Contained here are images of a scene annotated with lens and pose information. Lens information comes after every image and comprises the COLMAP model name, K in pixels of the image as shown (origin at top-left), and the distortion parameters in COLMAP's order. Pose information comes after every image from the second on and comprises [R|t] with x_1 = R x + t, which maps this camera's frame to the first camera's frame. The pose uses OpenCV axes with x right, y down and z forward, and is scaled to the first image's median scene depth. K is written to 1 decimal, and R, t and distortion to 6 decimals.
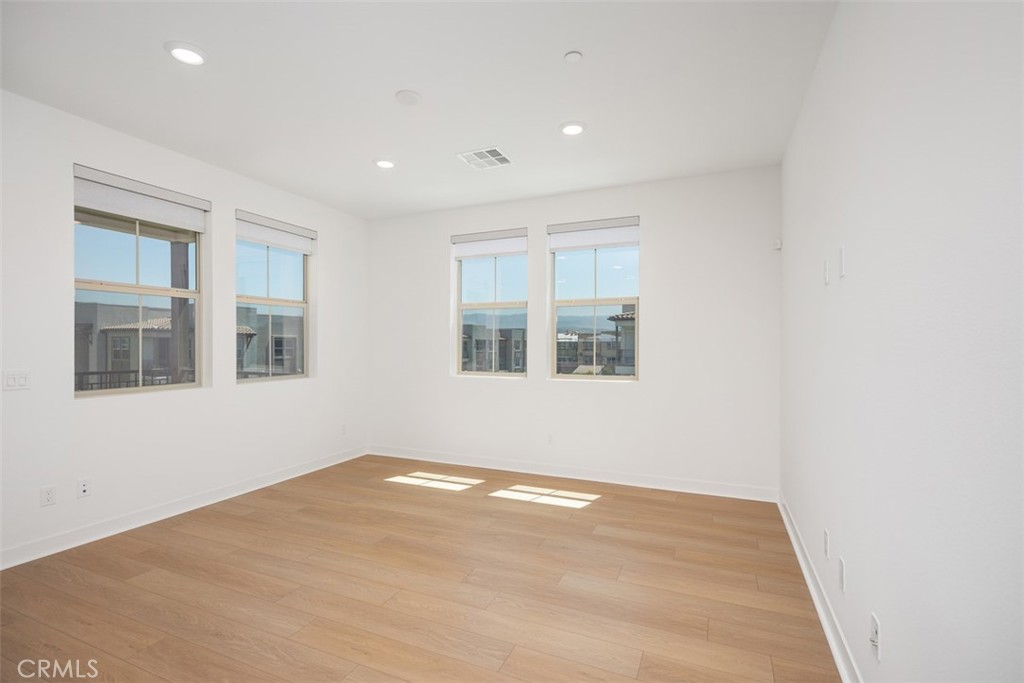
lens RADIAL K [[466.1, 0, 512.0], [0, 466.1, 345.8], [0, 0, 1]] dist [0.006775, -0.000073]
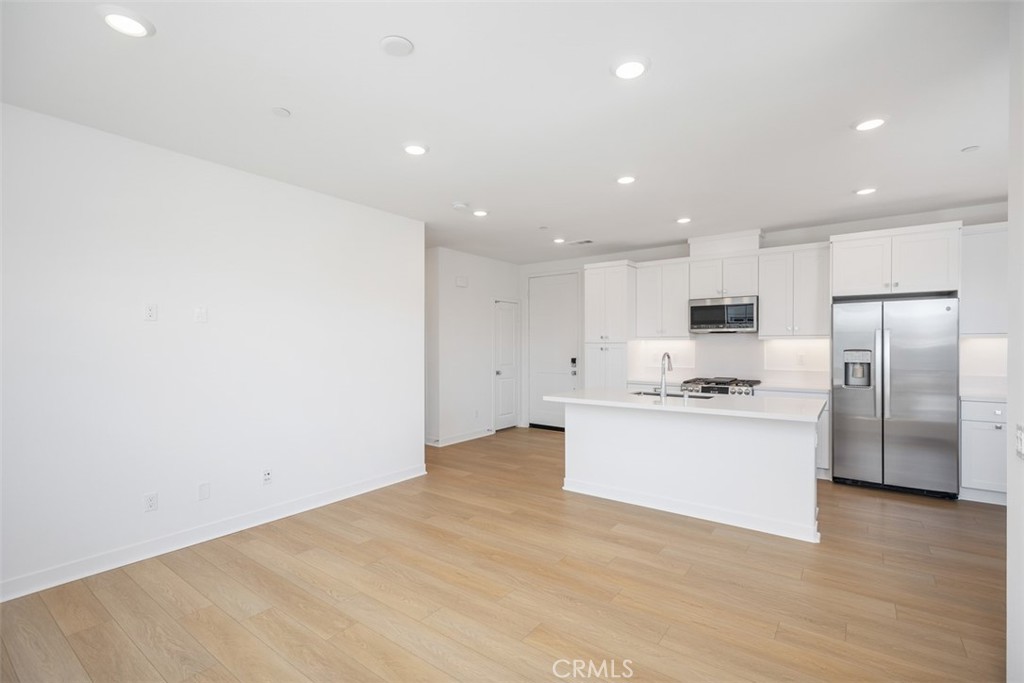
lens RADIAL K [[466.1, 0, 512.0], [0, 466.1, 345.8], [0, 0, 1]] dist [0.006775, -0.000073]
pose [[-0.975169, 0.000432, 0.221459, -0.328413], [0.001911, 0.999977, 0.006463, -0.028640], [-0.221452, 0.006726, -0.975148, 0.979487]]
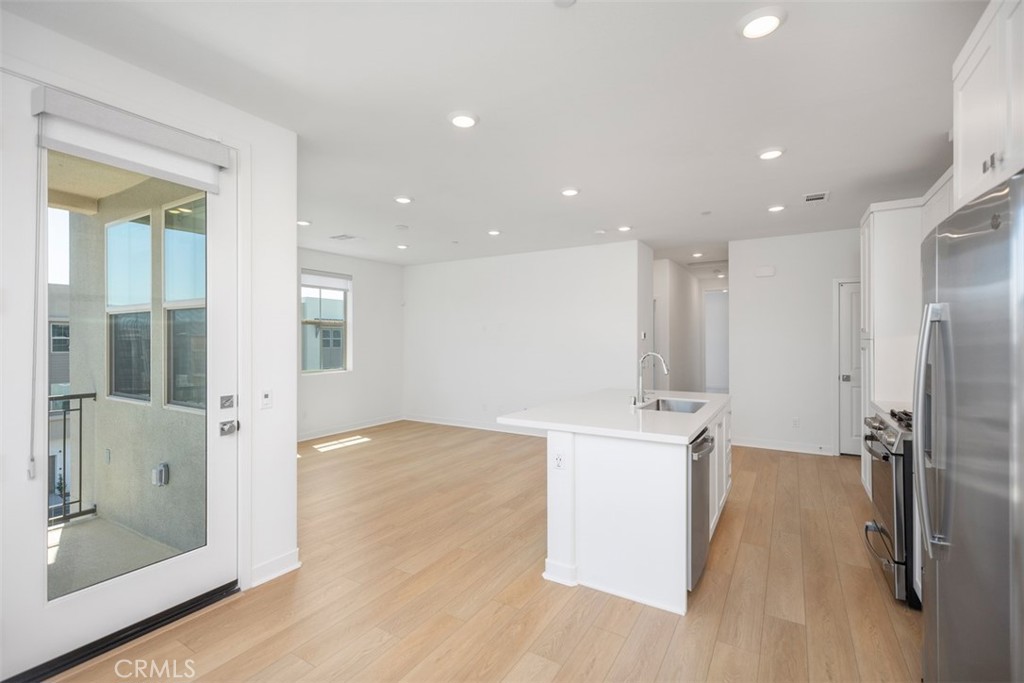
lens RADIAL K [[456.4, 0, 512.0], [0, 456.4, 341.5], [0, 0, 1]] dist [0.010427, 0.000087]
pose [[0.124605, -0.004555, 0.992196, -1.190646], [0.004873, 0.999980, 0.003978, -0.029413], [-0.992194, 0.004339, 0.124624, 0.171225]]
